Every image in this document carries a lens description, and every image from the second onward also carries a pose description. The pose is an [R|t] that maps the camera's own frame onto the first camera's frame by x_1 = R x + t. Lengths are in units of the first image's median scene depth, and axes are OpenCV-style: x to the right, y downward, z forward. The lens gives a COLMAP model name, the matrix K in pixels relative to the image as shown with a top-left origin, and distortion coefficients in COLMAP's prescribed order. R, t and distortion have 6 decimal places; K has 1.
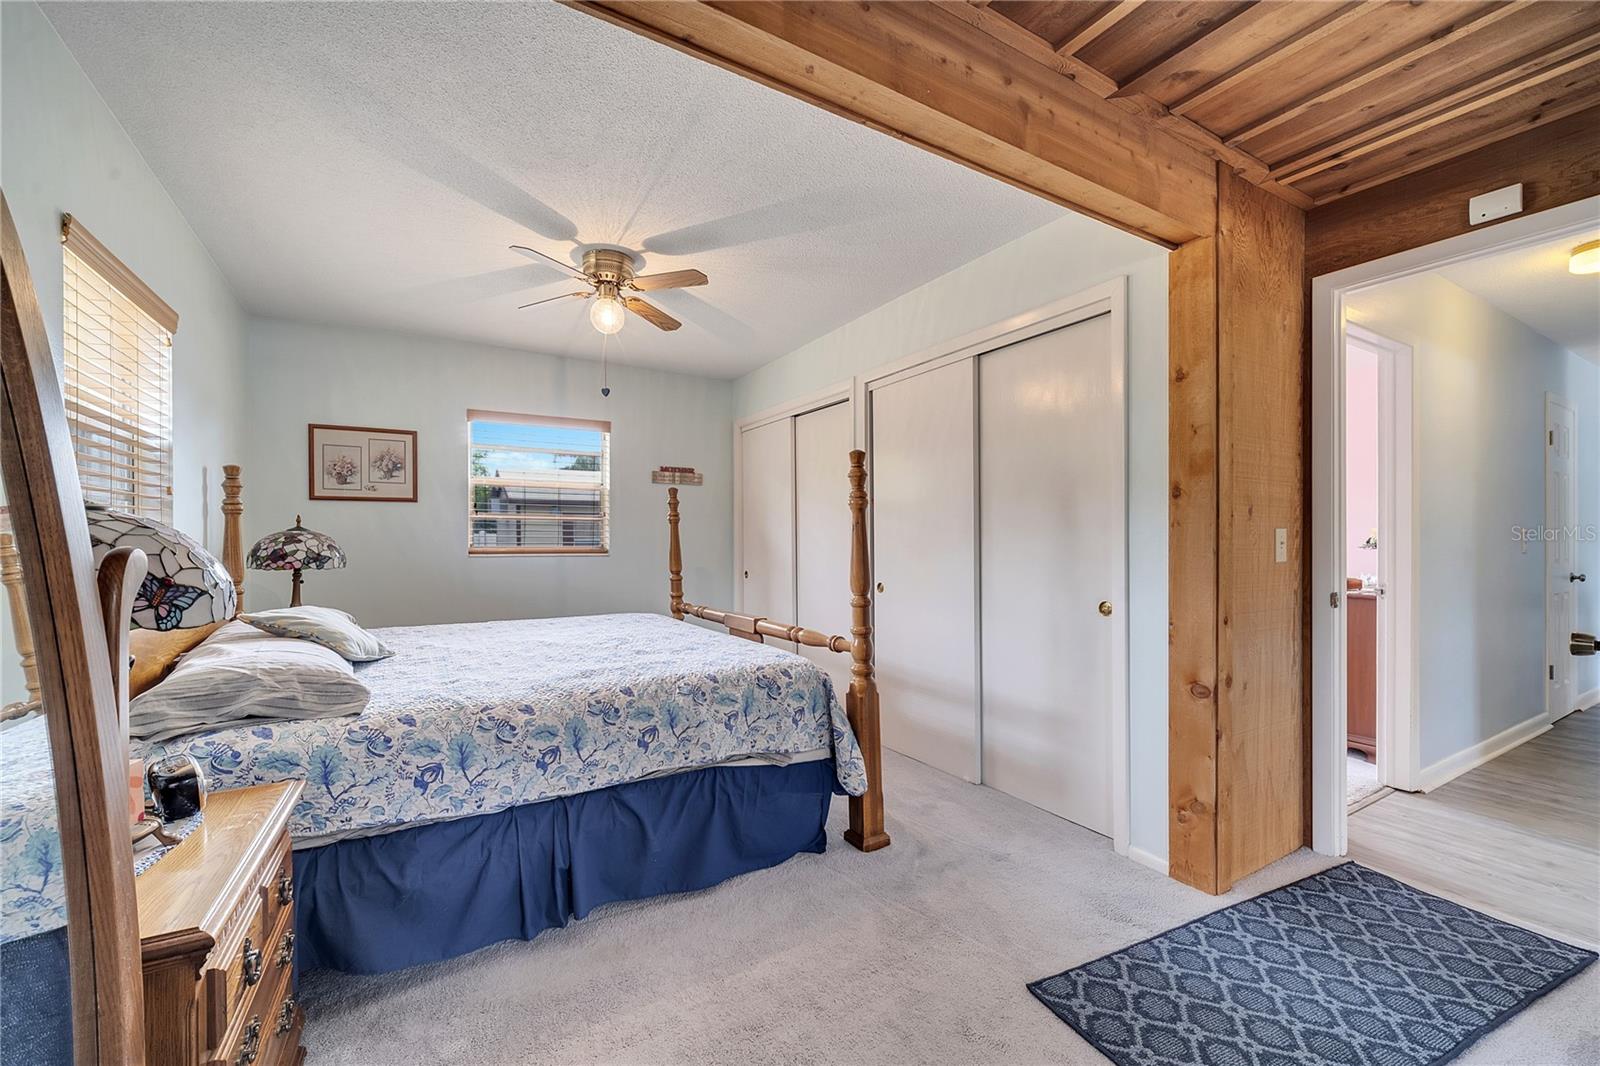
lens RADIAL K [[638.2, 0, 796.8], [0, 638.2, 543.6], [0, 0, 1]] dist [-0.002240, -0.000177]
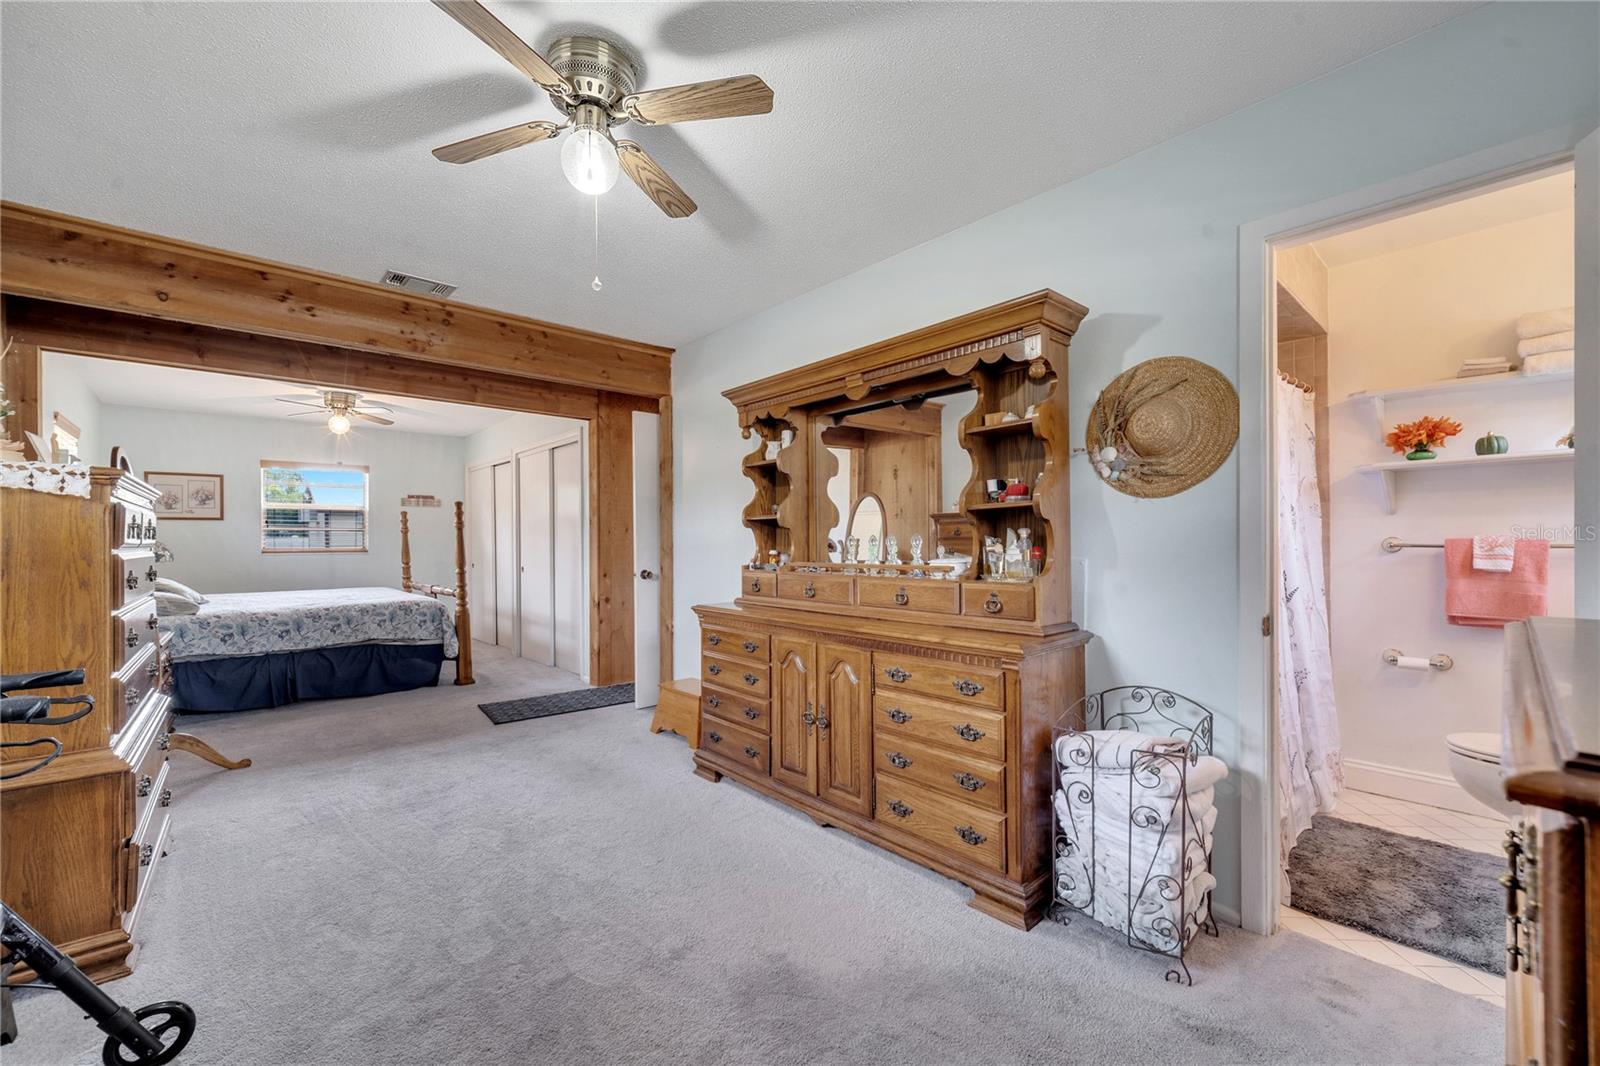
lens RADIAL K [[638.2, 0, 799.1], [0, 638.2, 537.3], [0, 0, 1]] dist [-0.002240, -0.000177]
pose [[0.980856, -0.004755, 0.194677, 0.826574], [0.006822, 0.999927, -0.009951, 0.004121], [-0.194615, 0.011089, 0.980817, -1.374376]]
